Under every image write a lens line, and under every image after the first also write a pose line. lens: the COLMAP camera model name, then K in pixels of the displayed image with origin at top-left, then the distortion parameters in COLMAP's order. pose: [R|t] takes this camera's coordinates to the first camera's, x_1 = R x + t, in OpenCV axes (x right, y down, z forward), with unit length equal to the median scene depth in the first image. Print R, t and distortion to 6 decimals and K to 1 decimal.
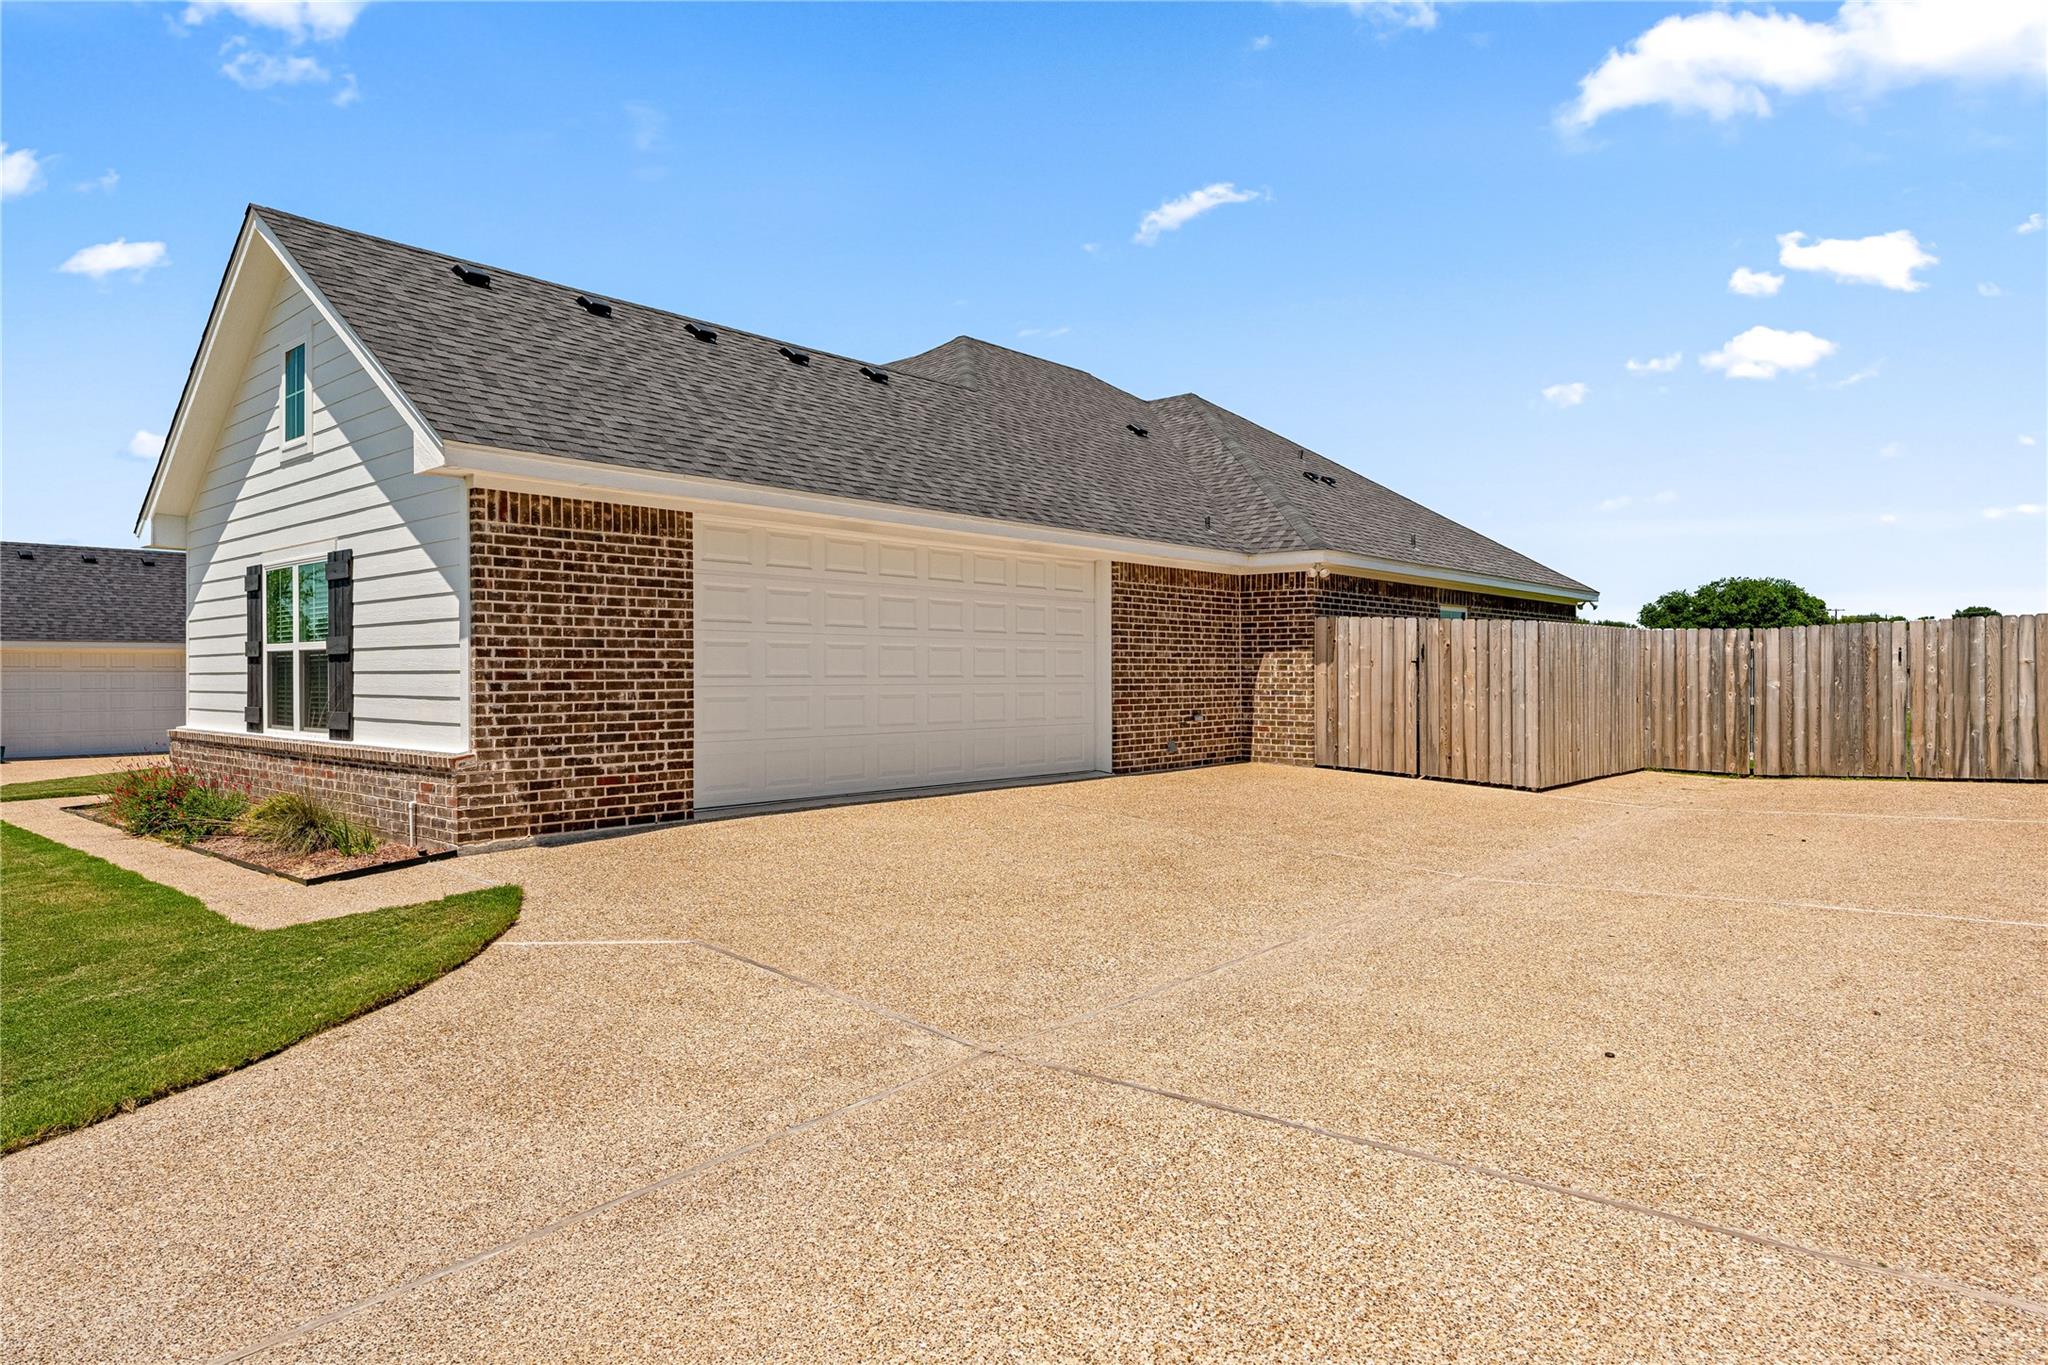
lens RADIAL K [[1181.9, 0, 1024.0], [0, 1181.9, 682.5], [0, 0, 1]] dist [-0.002852, -0.002256]
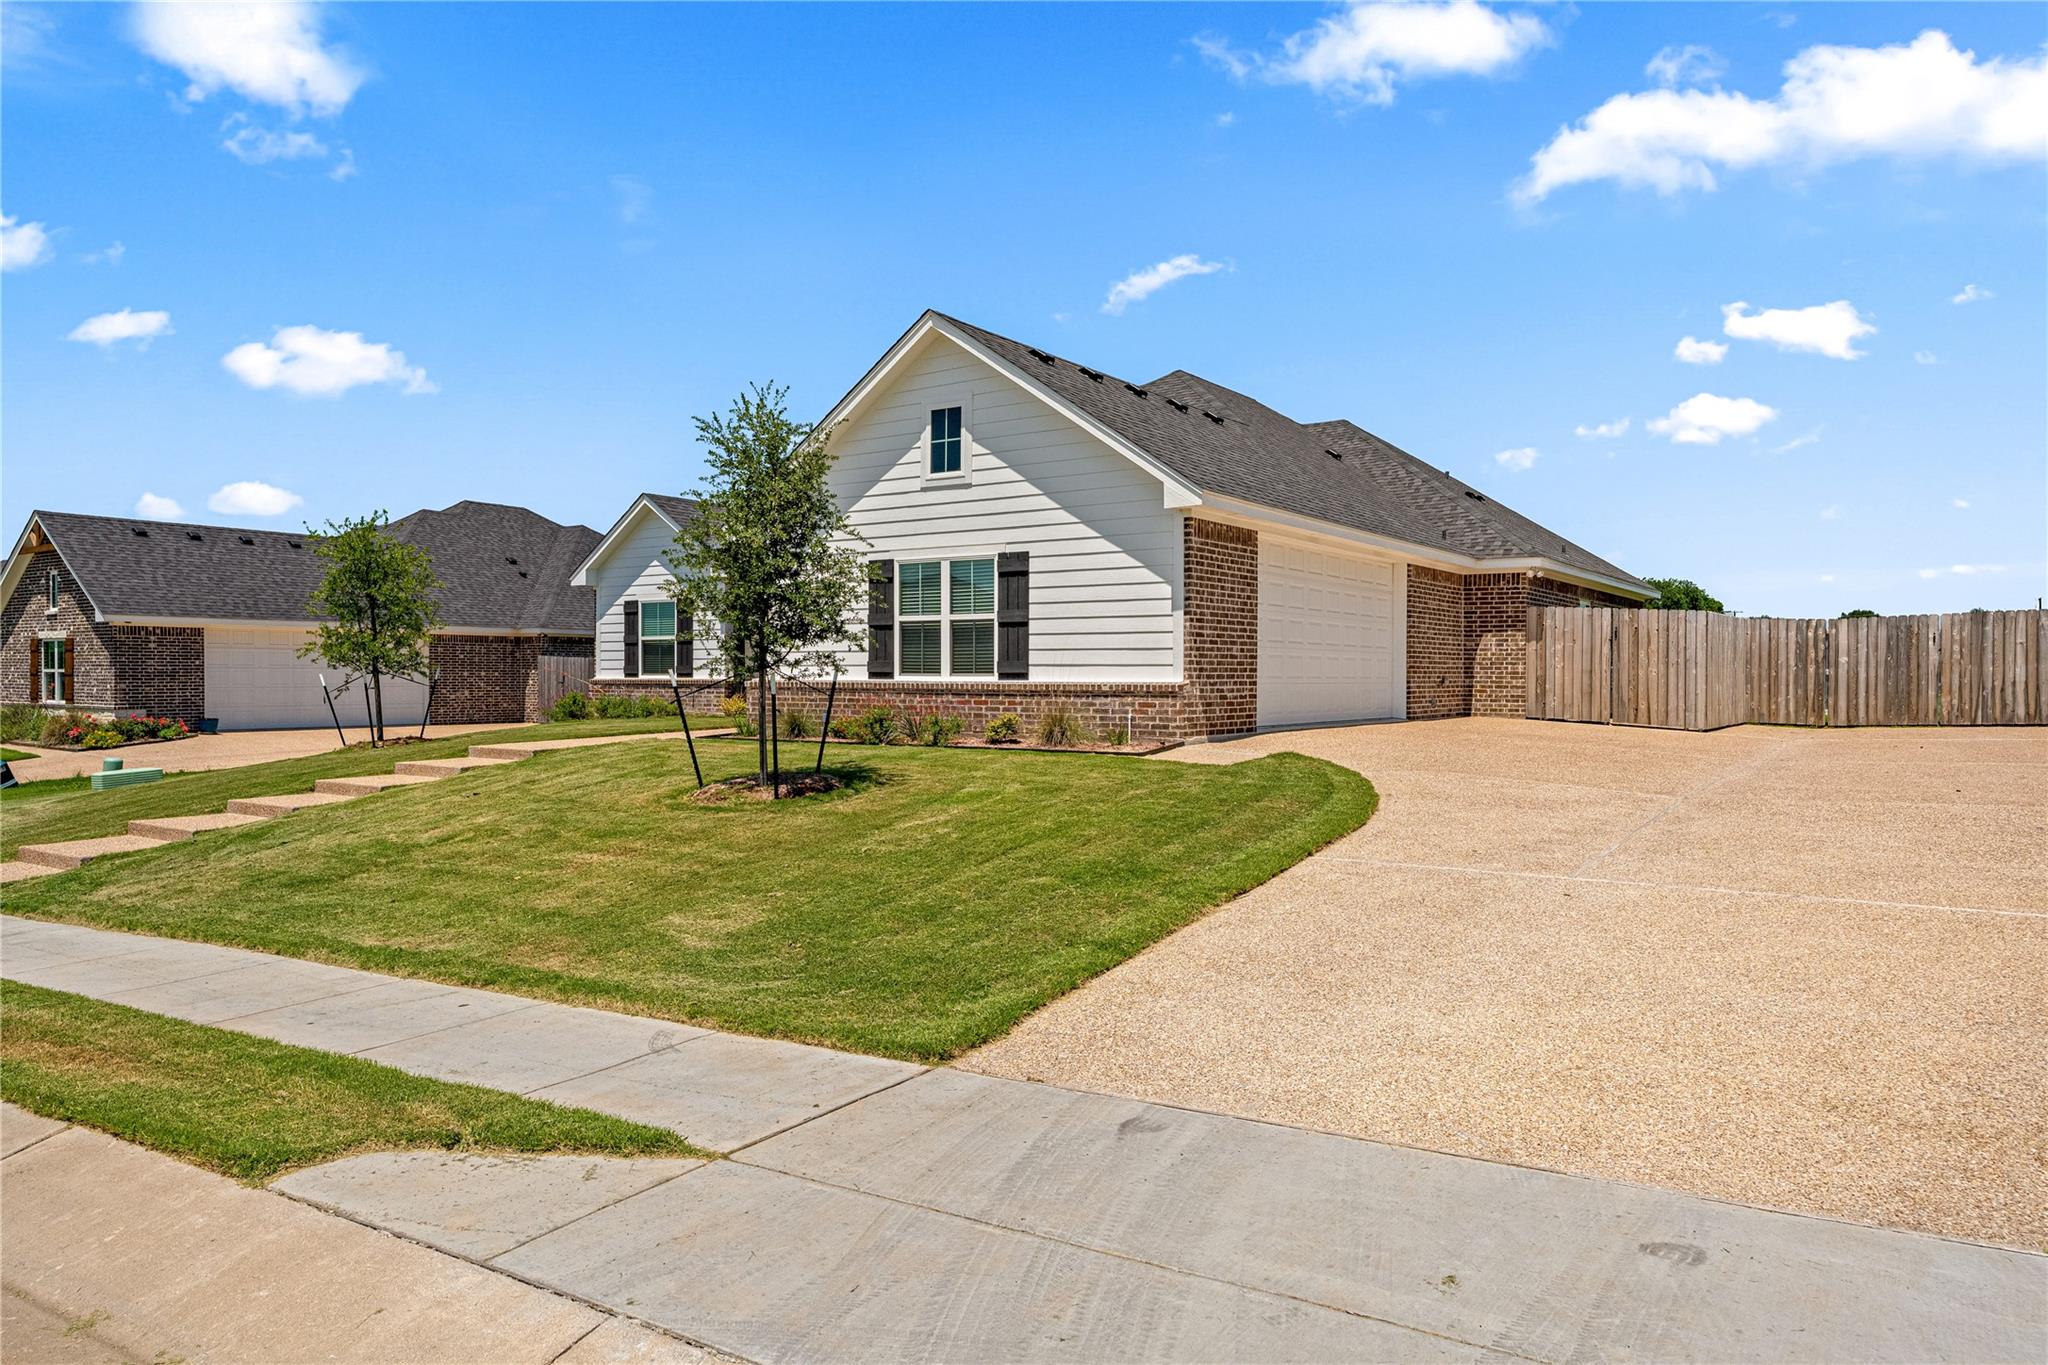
lens RADIAL K [[1298.2, 0, 1024.0], [0, 1298.2, 682.5], [0, 0, 1]] dist [-0.004068, 0.000381]
pose [[0.994031, 0.004785, 0.108993, -0.508414], [-0.004711, 0.999988, -0.000935, 0.036377], [-0.108996, 0.000416, 0.994042, -0.422641]]
